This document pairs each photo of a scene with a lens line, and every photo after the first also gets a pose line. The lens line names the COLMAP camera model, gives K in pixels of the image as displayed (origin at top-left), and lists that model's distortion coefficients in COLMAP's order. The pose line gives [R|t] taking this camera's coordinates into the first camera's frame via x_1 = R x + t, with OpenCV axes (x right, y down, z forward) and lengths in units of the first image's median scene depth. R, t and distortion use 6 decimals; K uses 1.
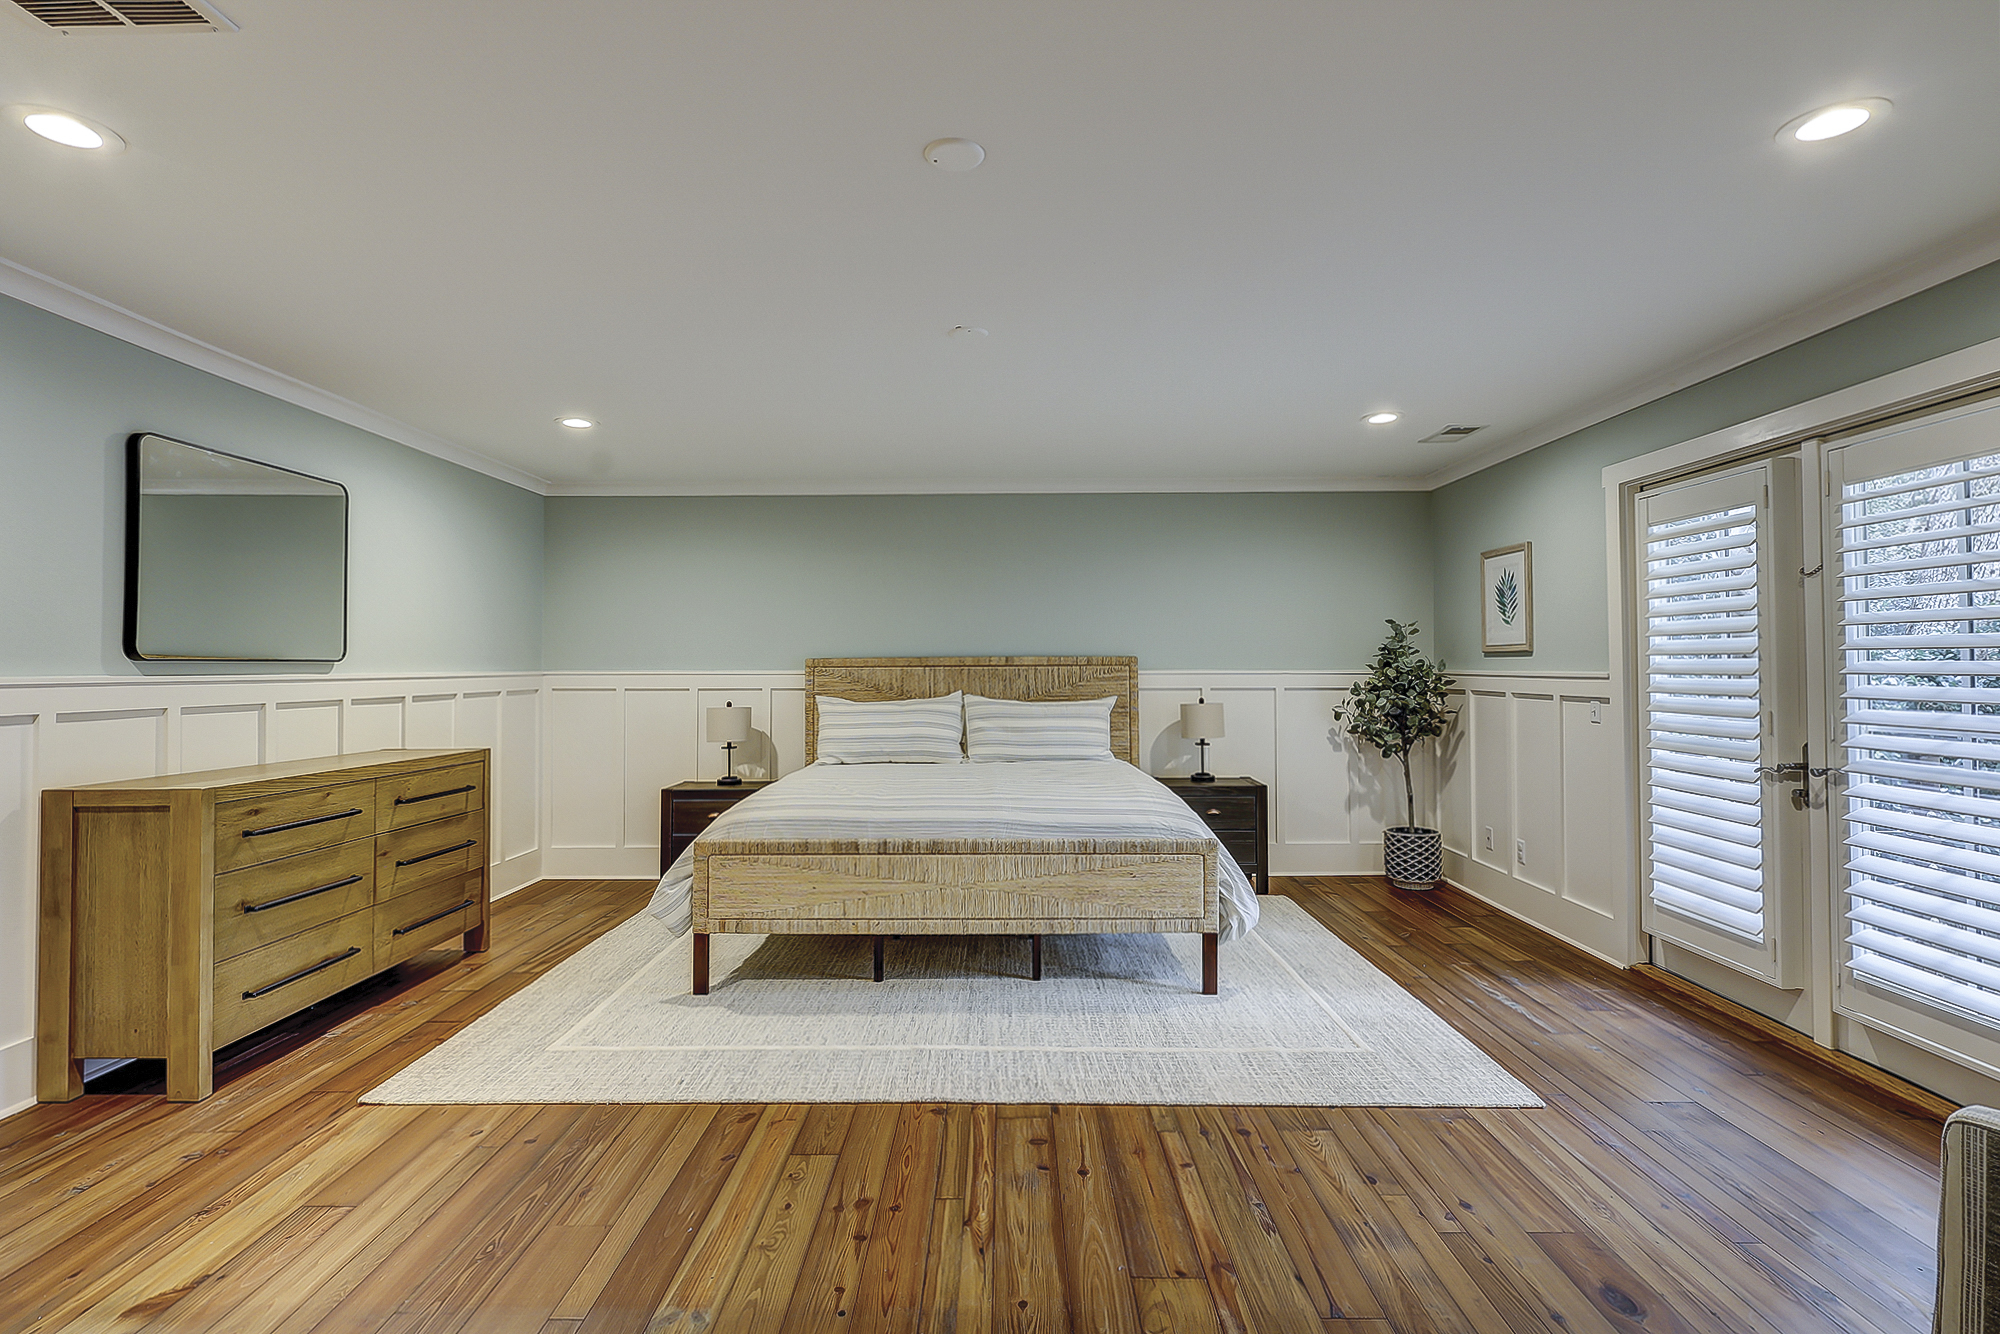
lens RADIAL K [[965.1, 0, 1004.5], [0, 965.1, 657.1], [0, 0, 1]] dist [-0.002618, 0.000664]
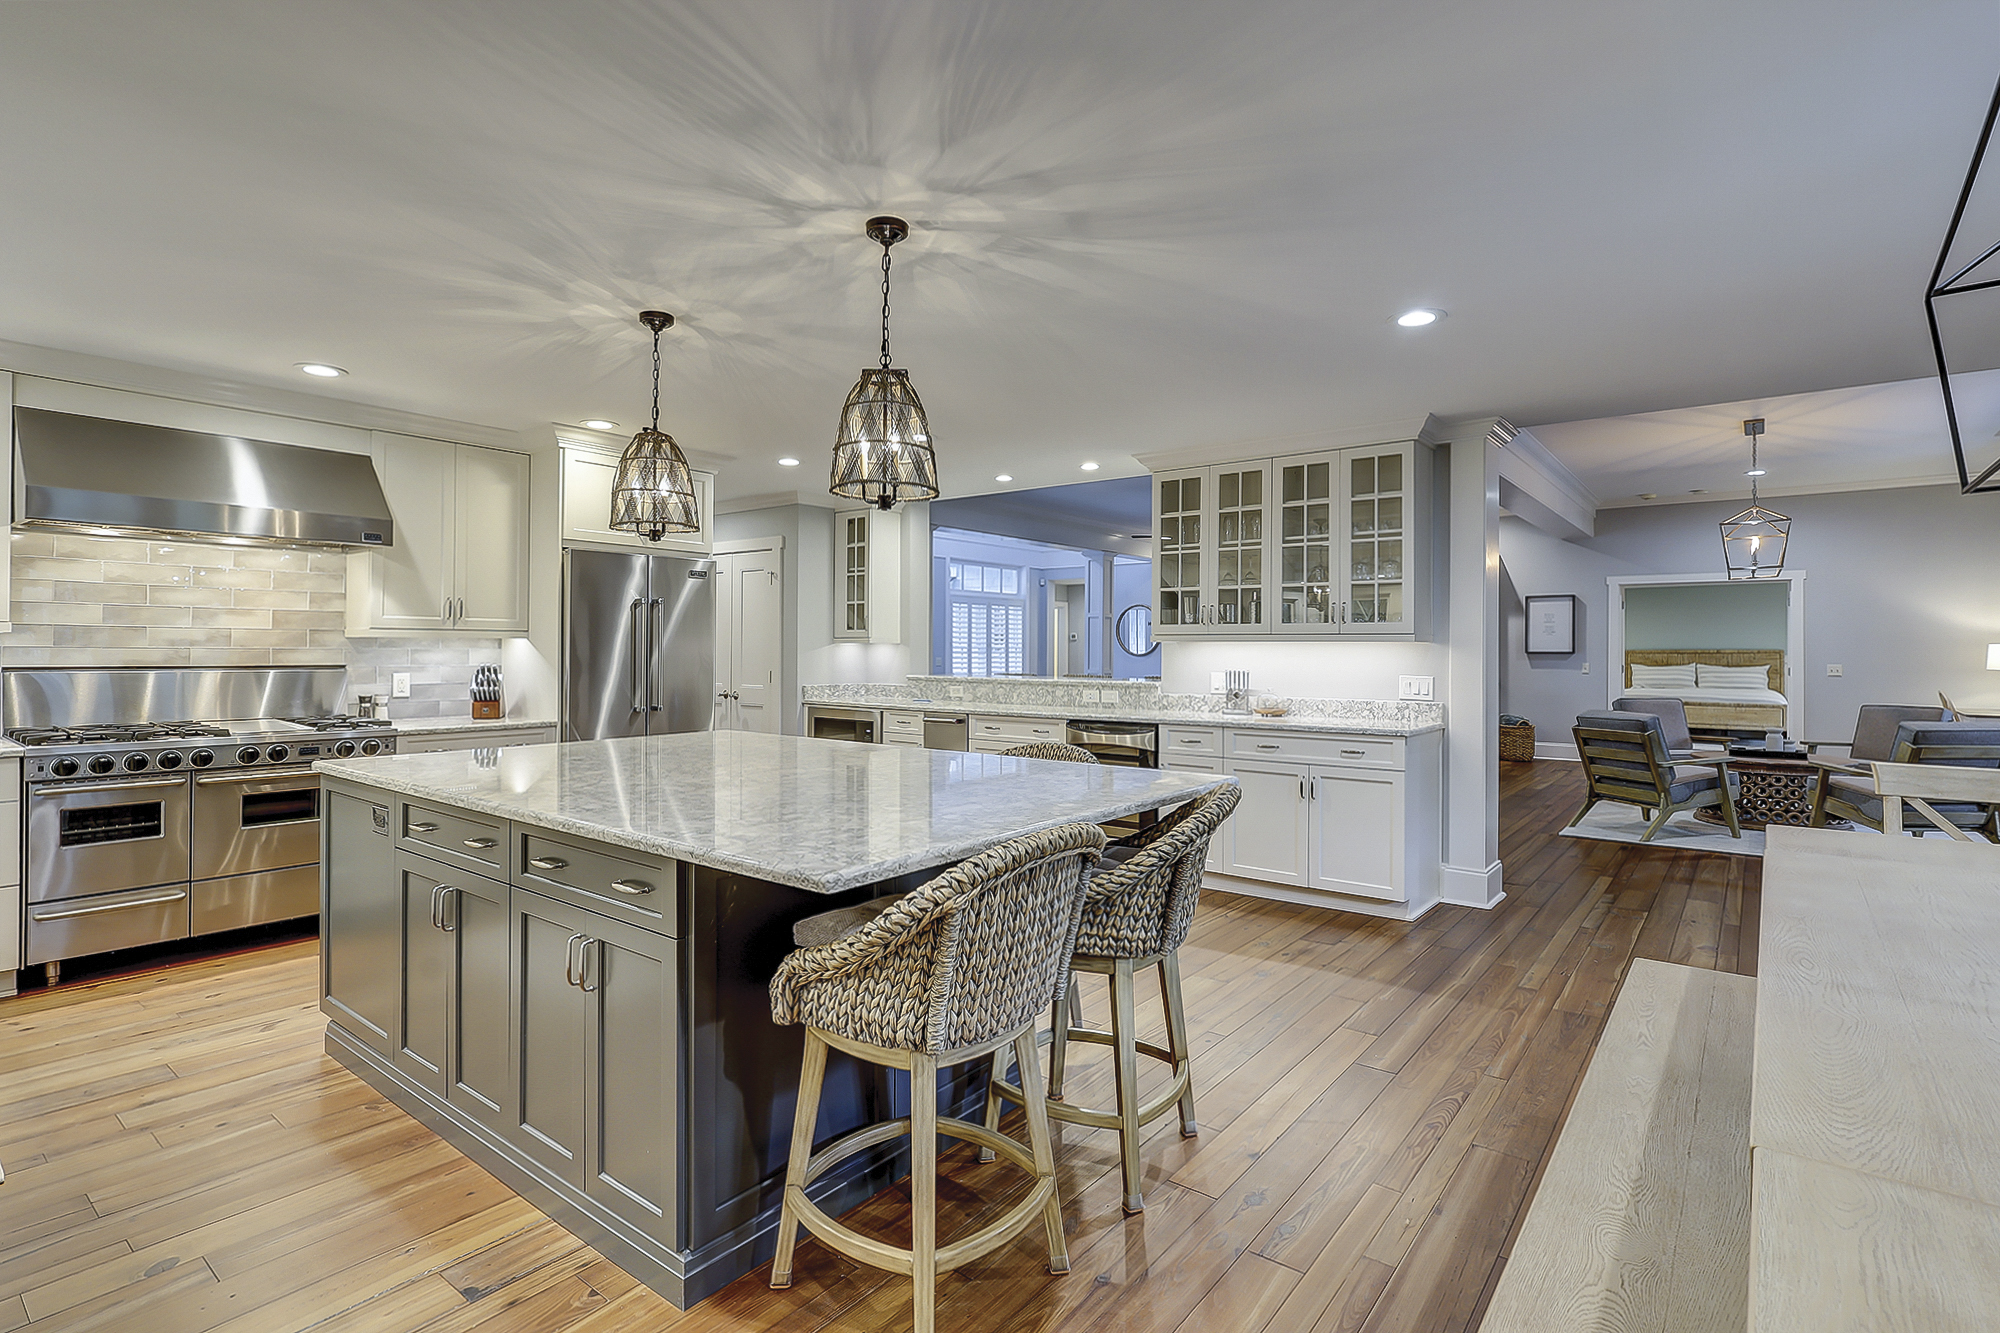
lens RADIAL K [[965.1, 0, 997.6], [0, 965.1, 646.4], [0, 0, 1]] dist [-0.002618, 0.000664]
pose [[0.781440, 0.005810, -0.623954, 0.112460], [-0.002093, 0.999975, 0.006691, -0.023108], [0.623977, -0.003922, 0.781433, -2.380784]]
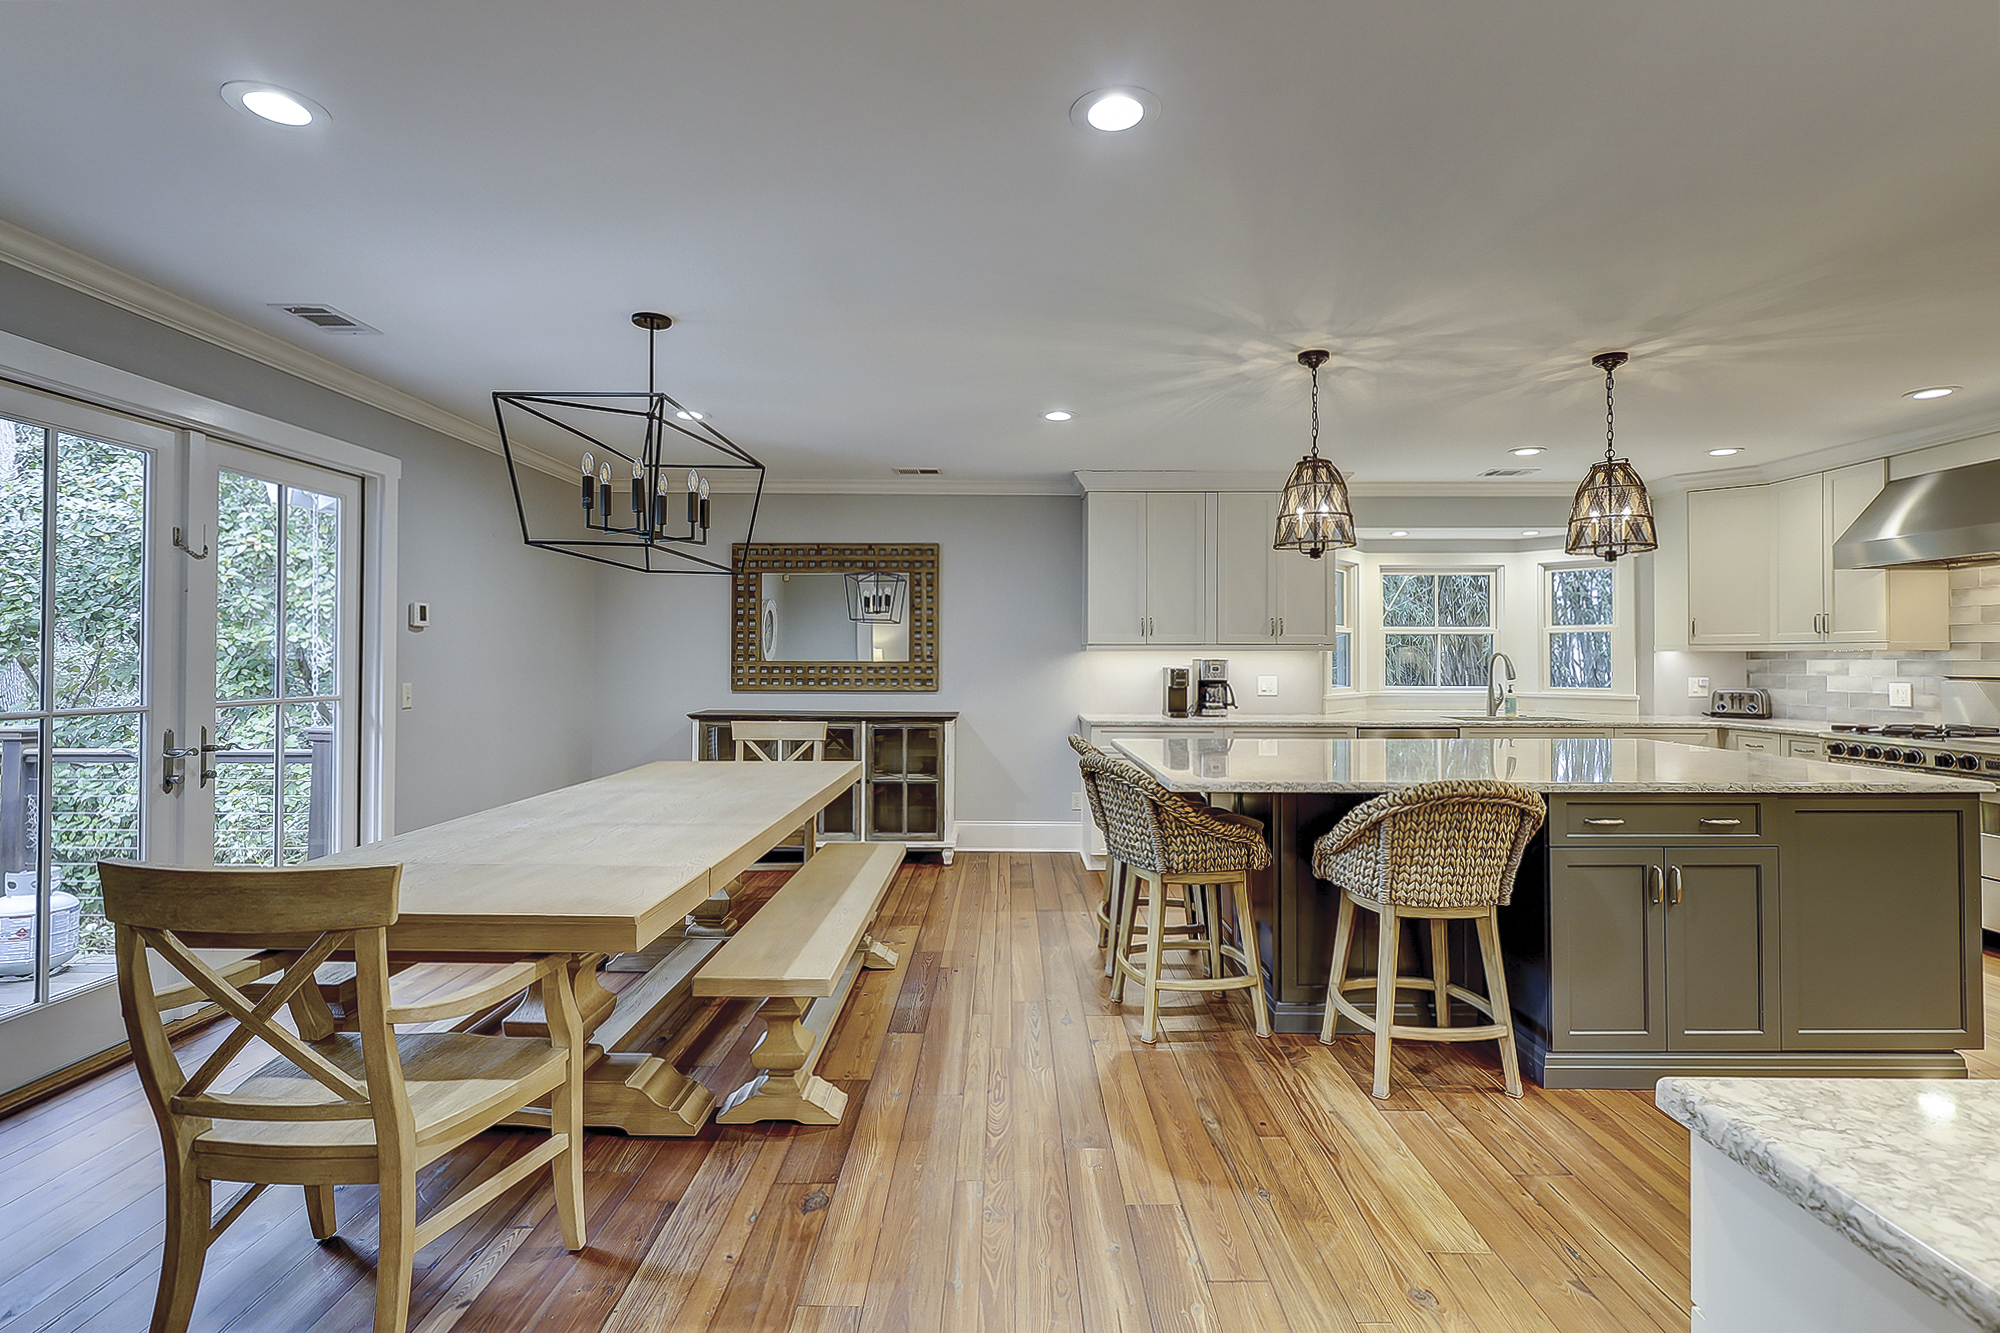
lens RADIAL K [[965.1, 0, 995.2], [0, 965.1, 651.9], [0, 0, 1]] dist [-0.002618, 0.000664]
pose [[-0.999883, 0.003119, 0.014970, -0.023430], [0.002883, 0.999872, -0.015761, -0.013023], [-0.015017, -0.015716, -0.999764, -1.348246]]
